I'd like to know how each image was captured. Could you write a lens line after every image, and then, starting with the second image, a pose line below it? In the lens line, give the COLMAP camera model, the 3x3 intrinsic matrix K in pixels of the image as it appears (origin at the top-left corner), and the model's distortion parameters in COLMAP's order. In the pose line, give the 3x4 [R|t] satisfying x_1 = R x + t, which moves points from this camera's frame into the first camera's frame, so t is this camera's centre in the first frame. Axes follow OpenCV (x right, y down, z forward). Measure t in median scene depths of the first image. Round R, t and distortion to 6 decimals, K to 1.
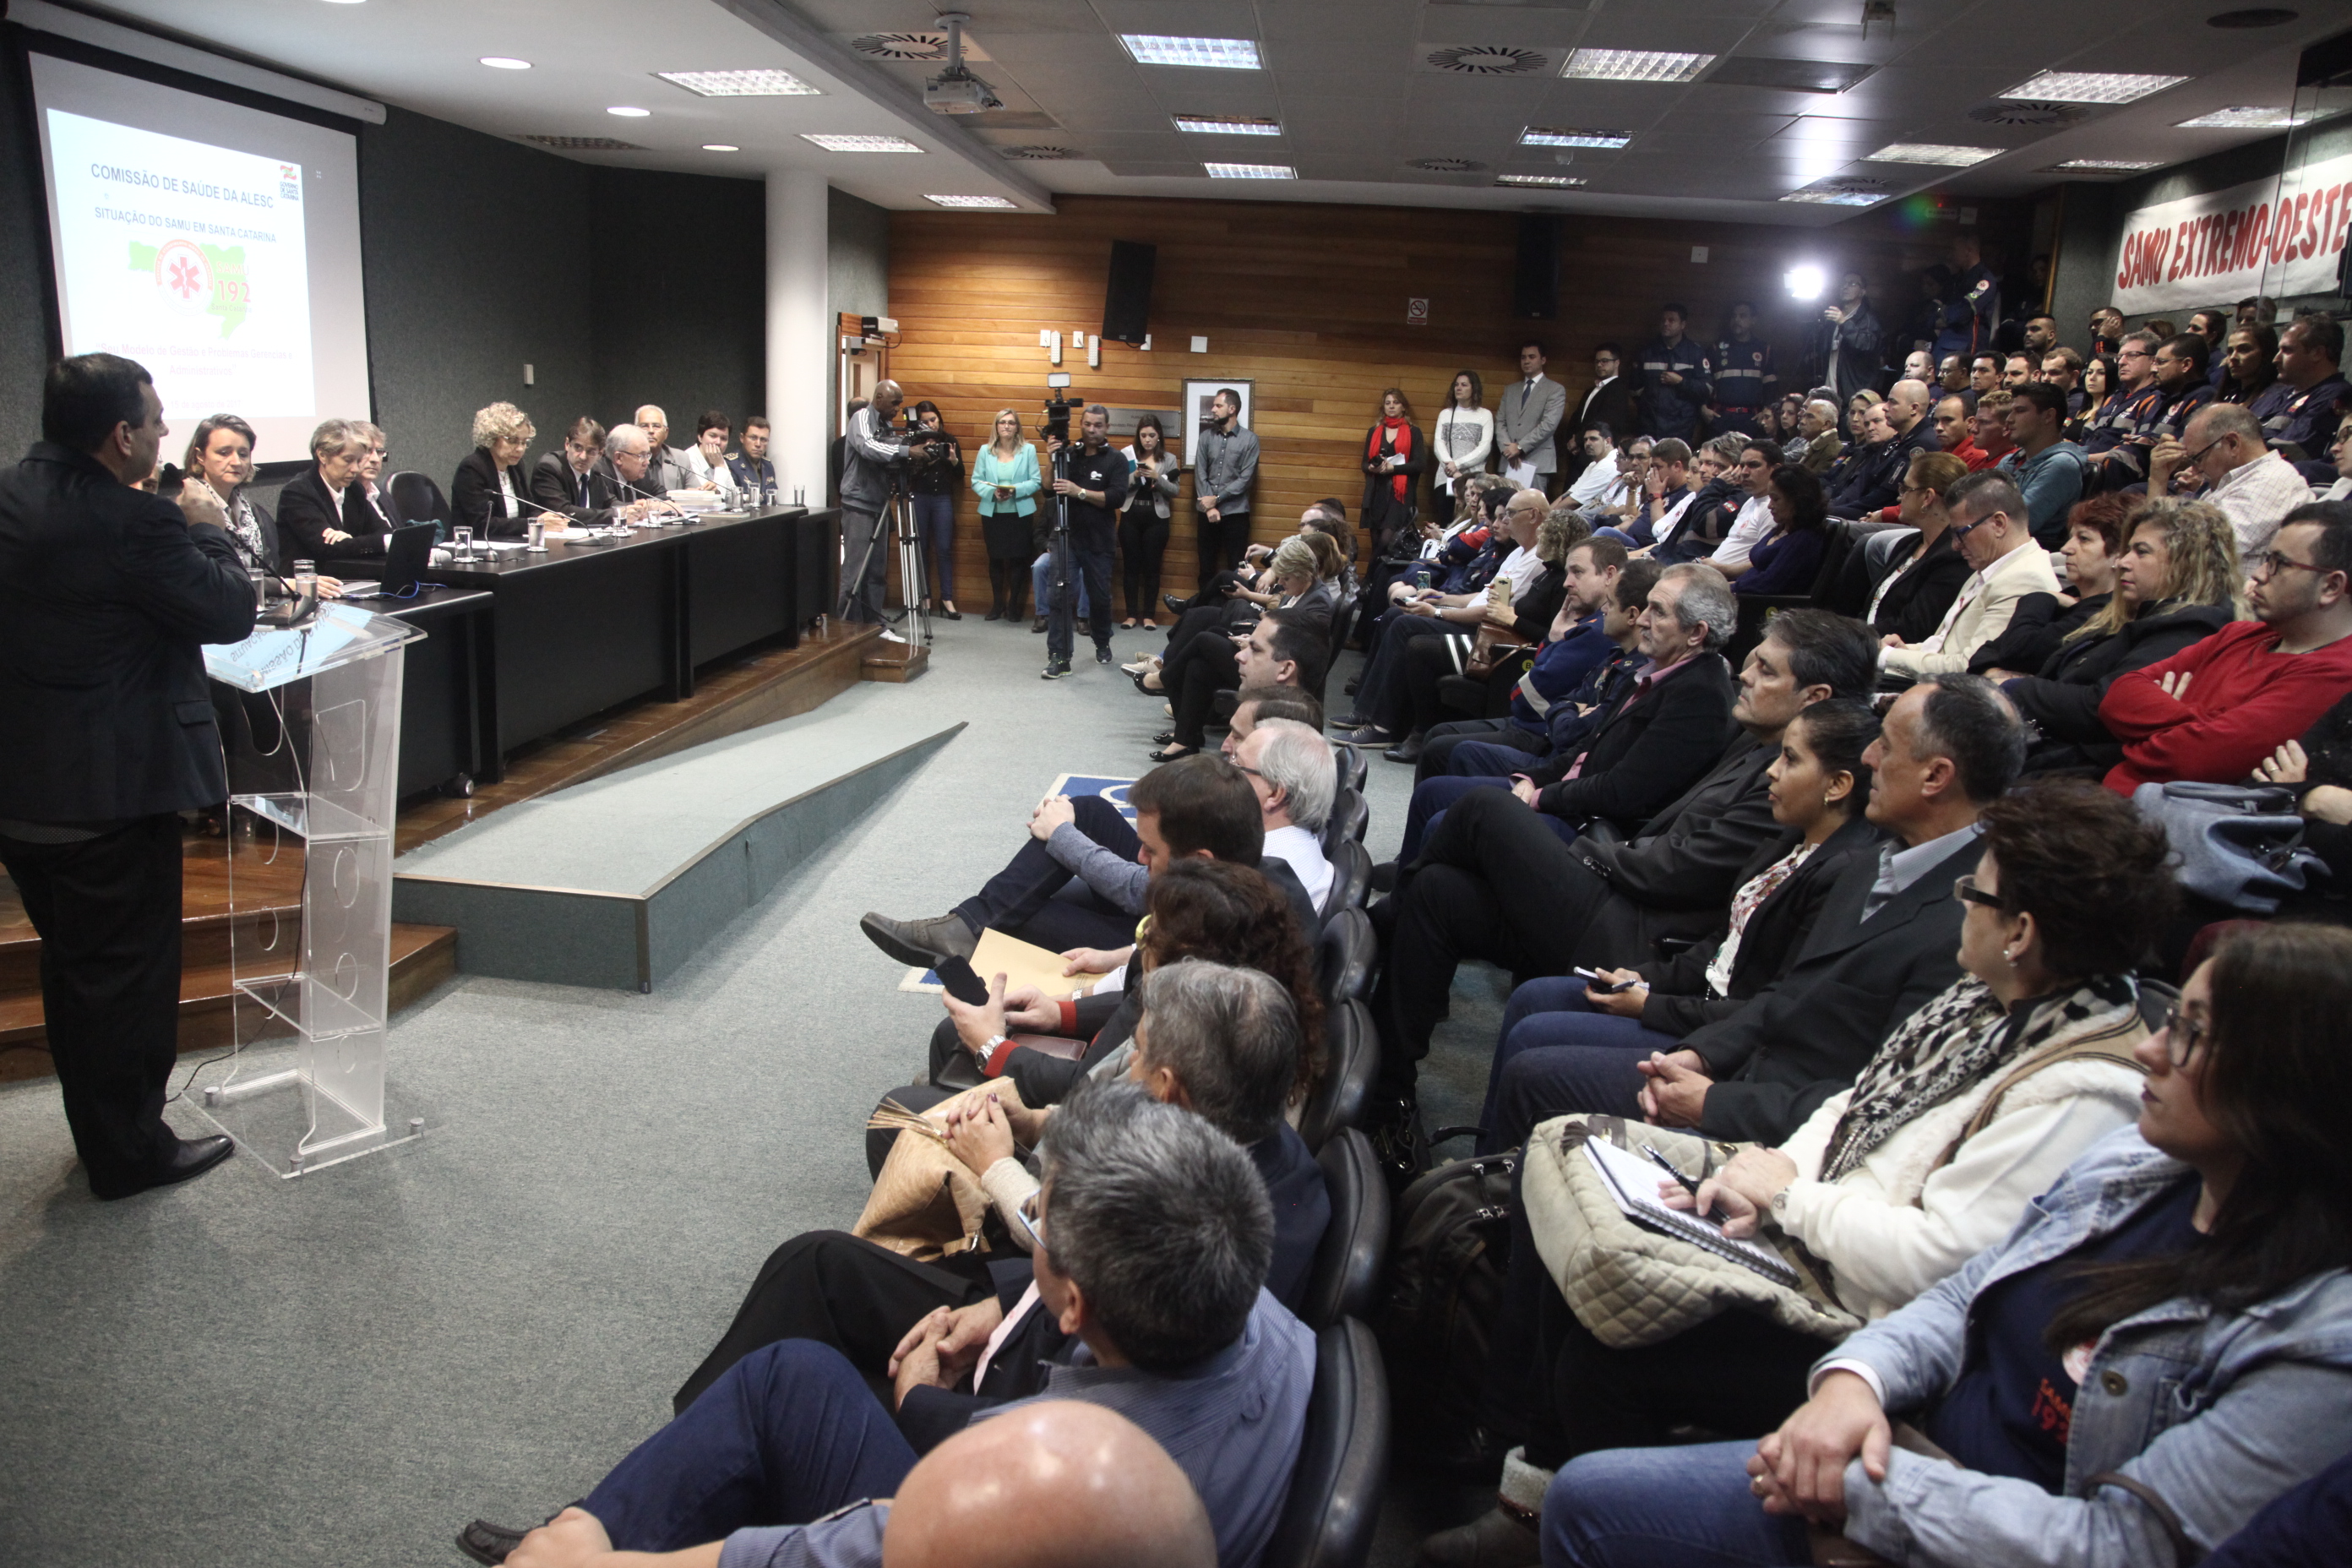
lens RADIAL K [[1630.7, 0, 1173.5], [0, 1630.7, 744.7], [0, 0, 1]] dist [-0.127816, 0.083868]
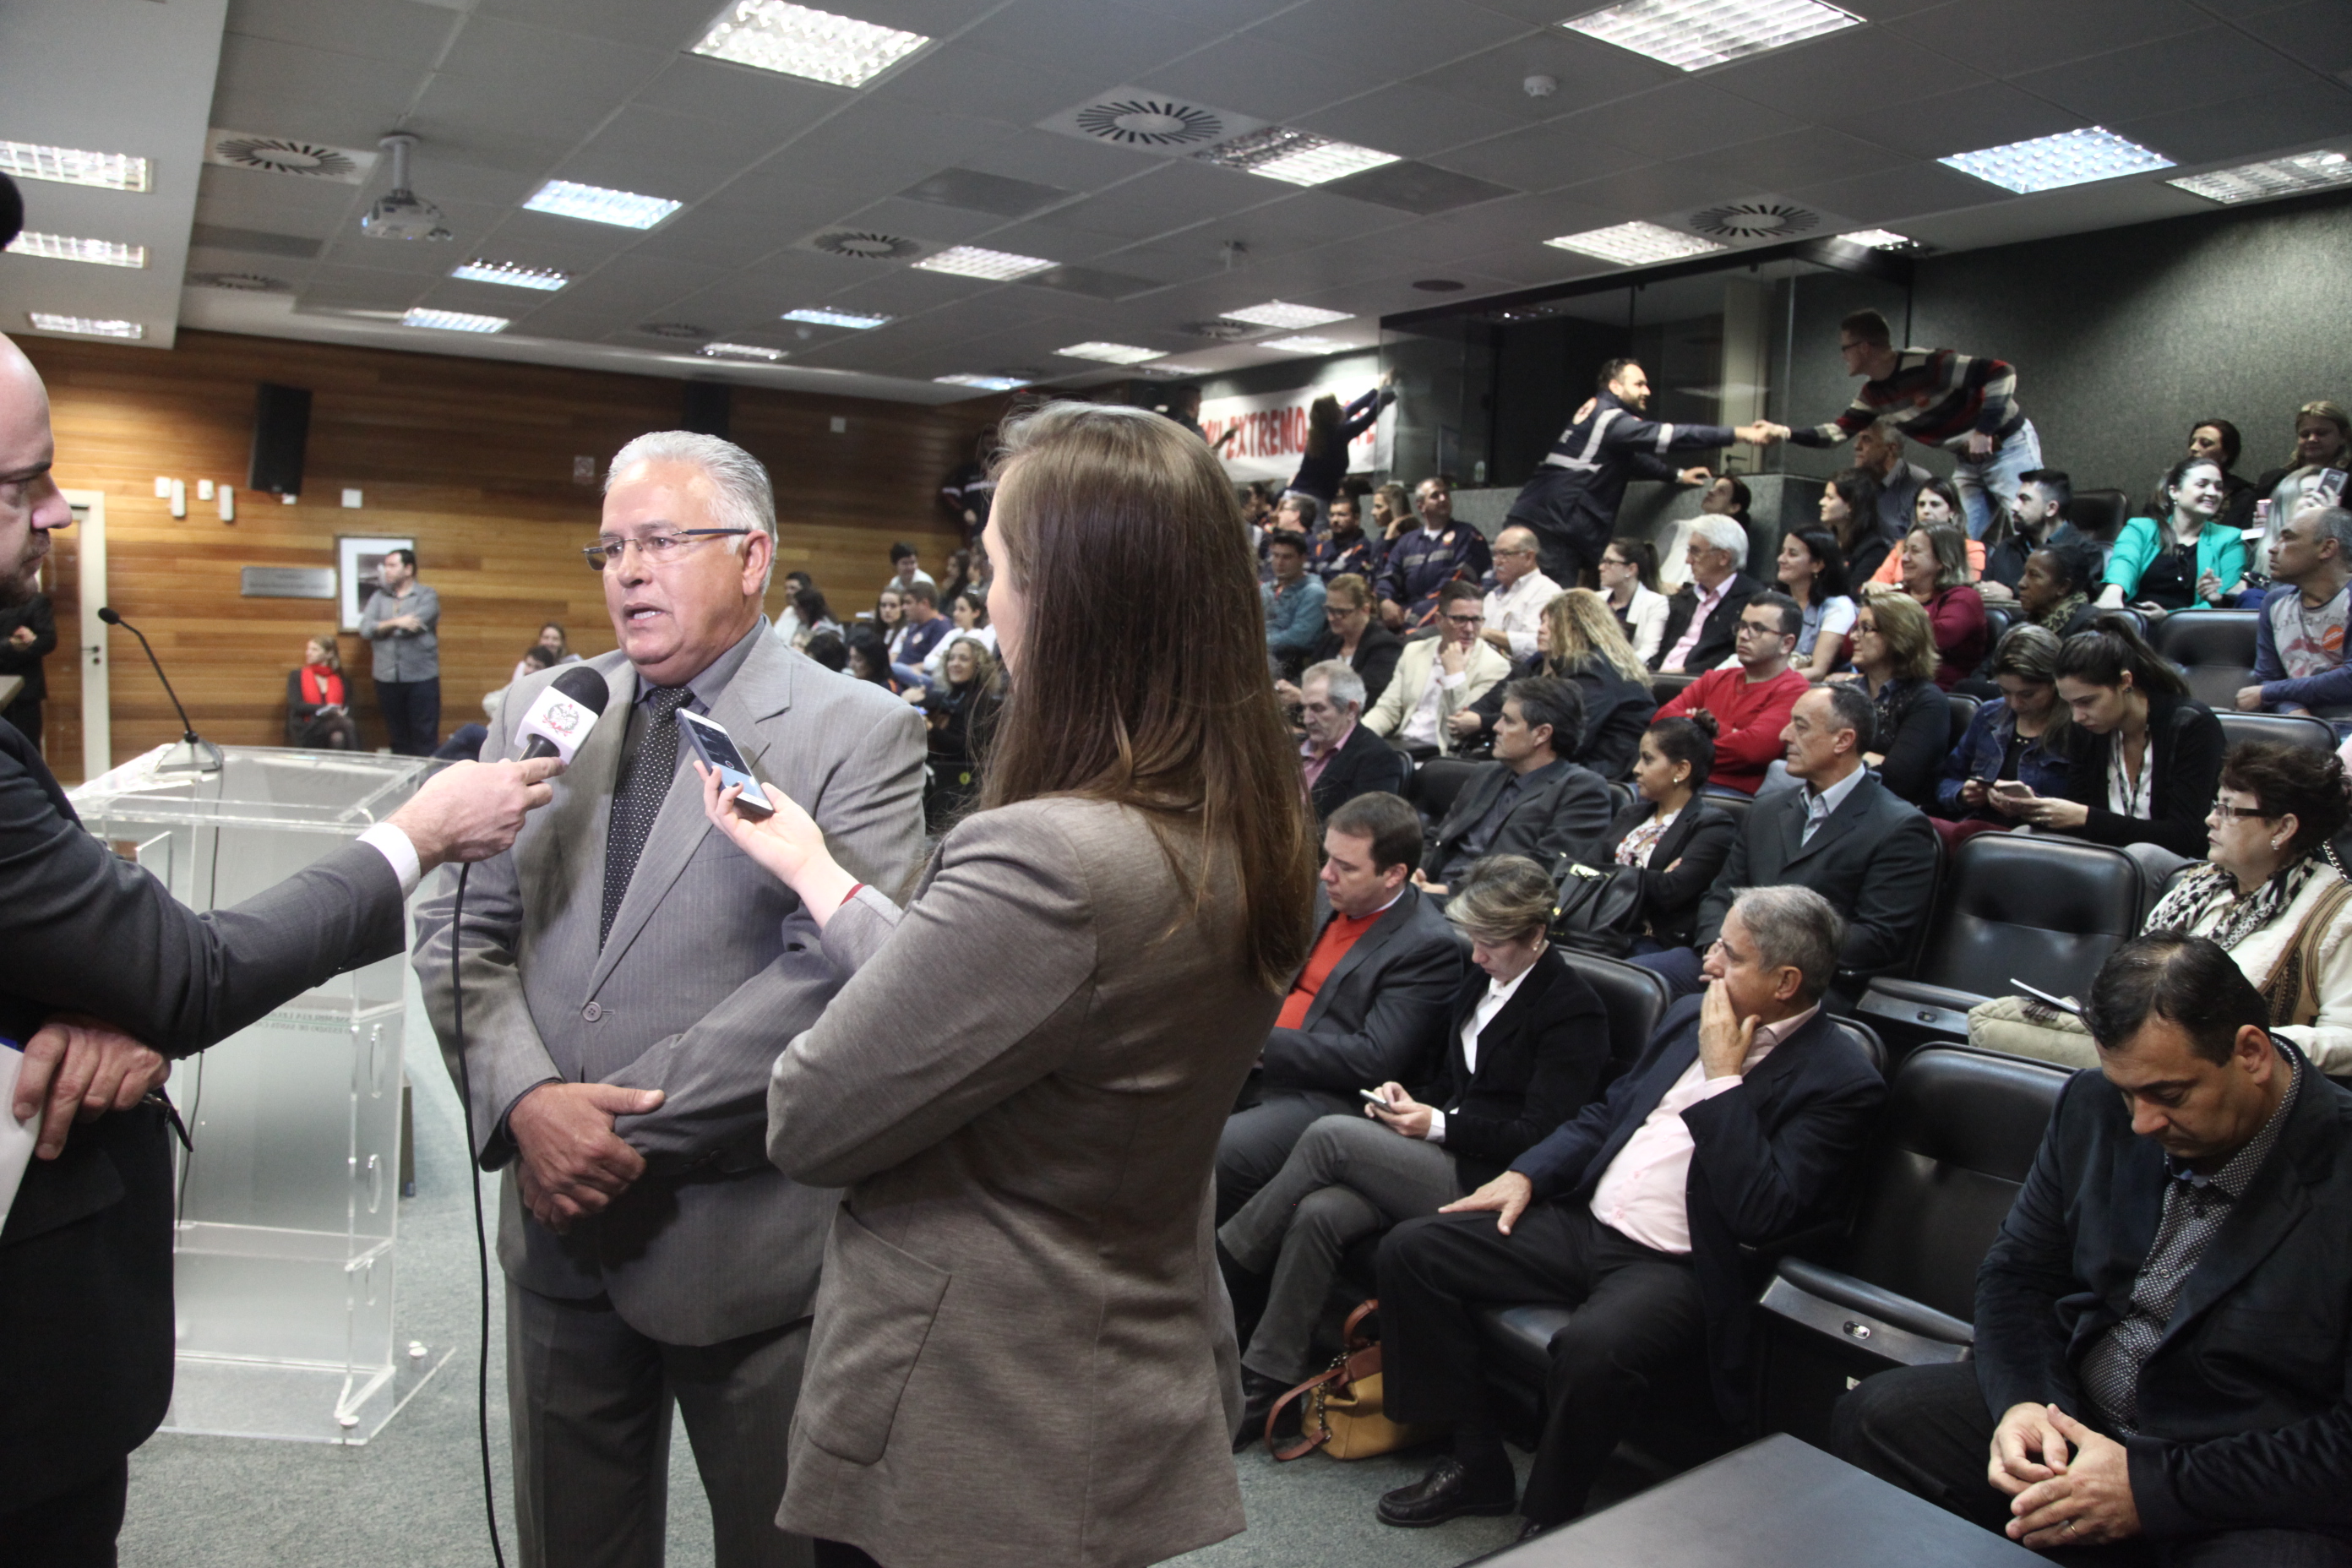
lens RADIAL K [[1597.5, 0, 1176.0], [0, 1597.5, 784.0], [0, 0, 1]] dist [-0.123222, 0.074993]
pose [[0.766376, -0.079674, 0.637433, -0.212055], [0.127814, 0.991352, -0.029758, 0.004542], [-0.629549, 0.104279, 0.769931, 0.027253]]
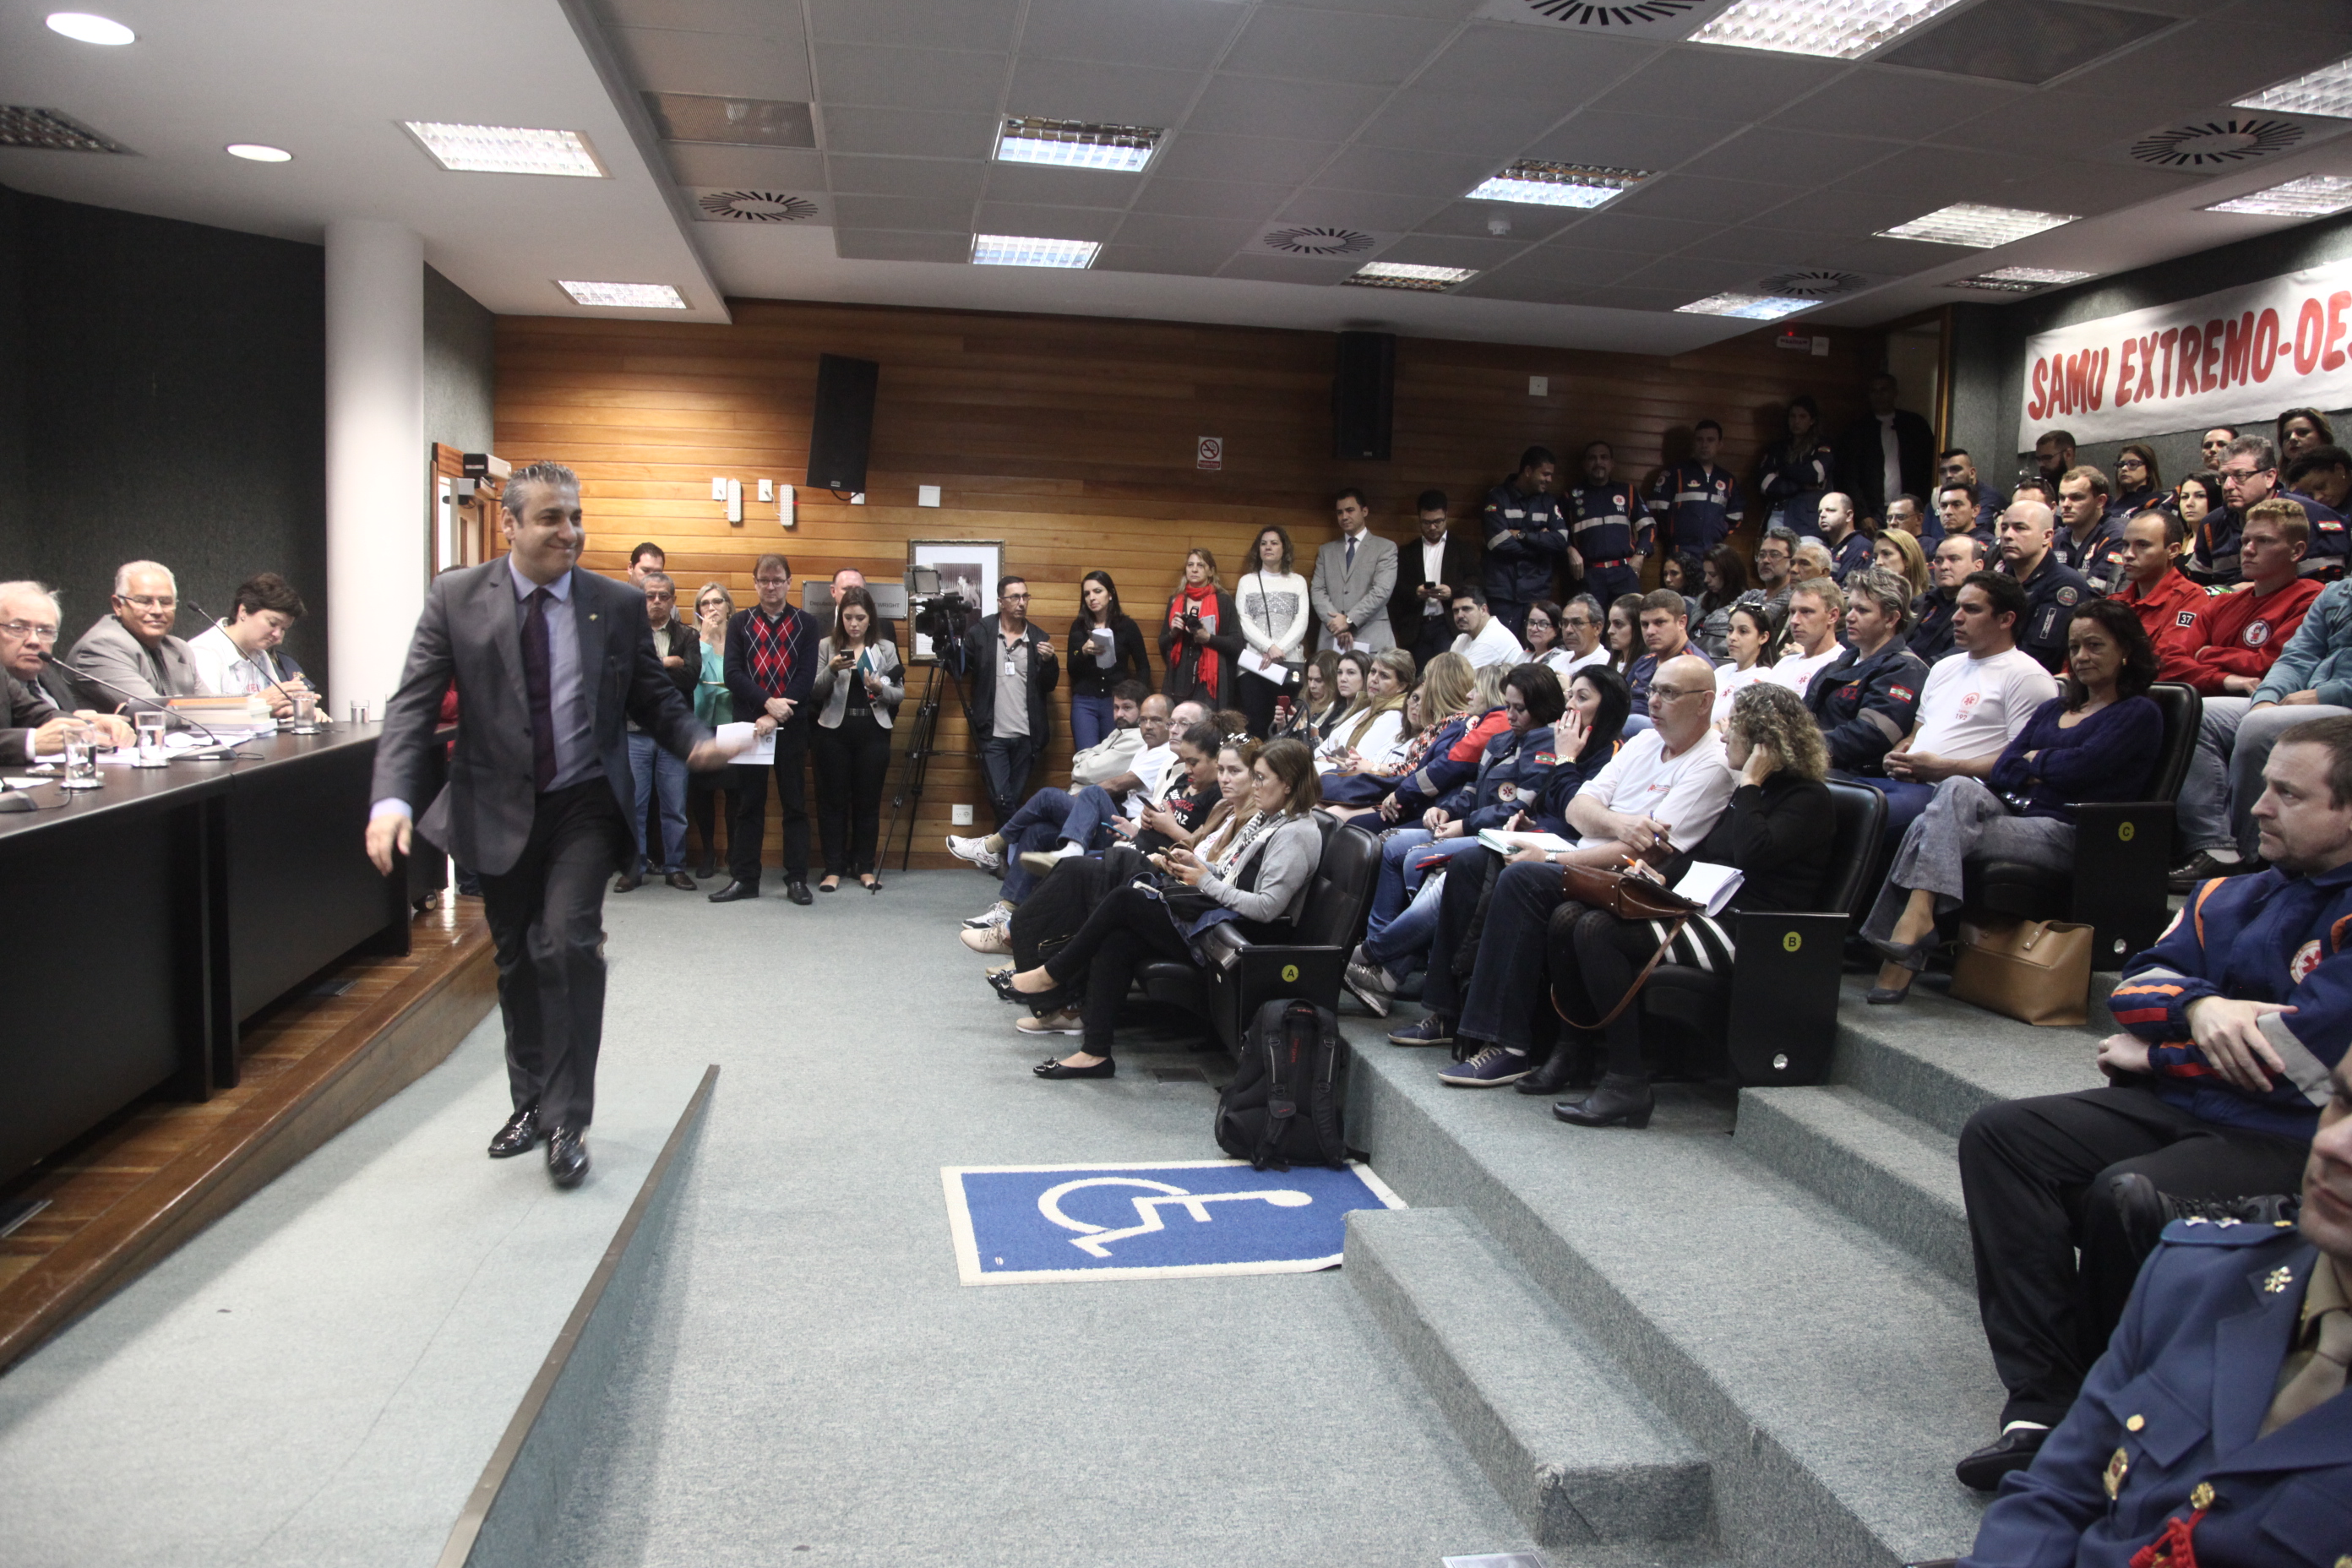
lens RADIAL K [[1630.7, 0, 1173.5], [0, 1630.7, 744.7], [0, 0, 1]] dist [-0.127816, 0.083868]
pose [[0.959276, -0.037973, 0.279905, -0.095508], [0.072038, 0.991044, -0.112435, -0.040336], [-0.273129, 0.128020, 0.953421, 0.272133]]
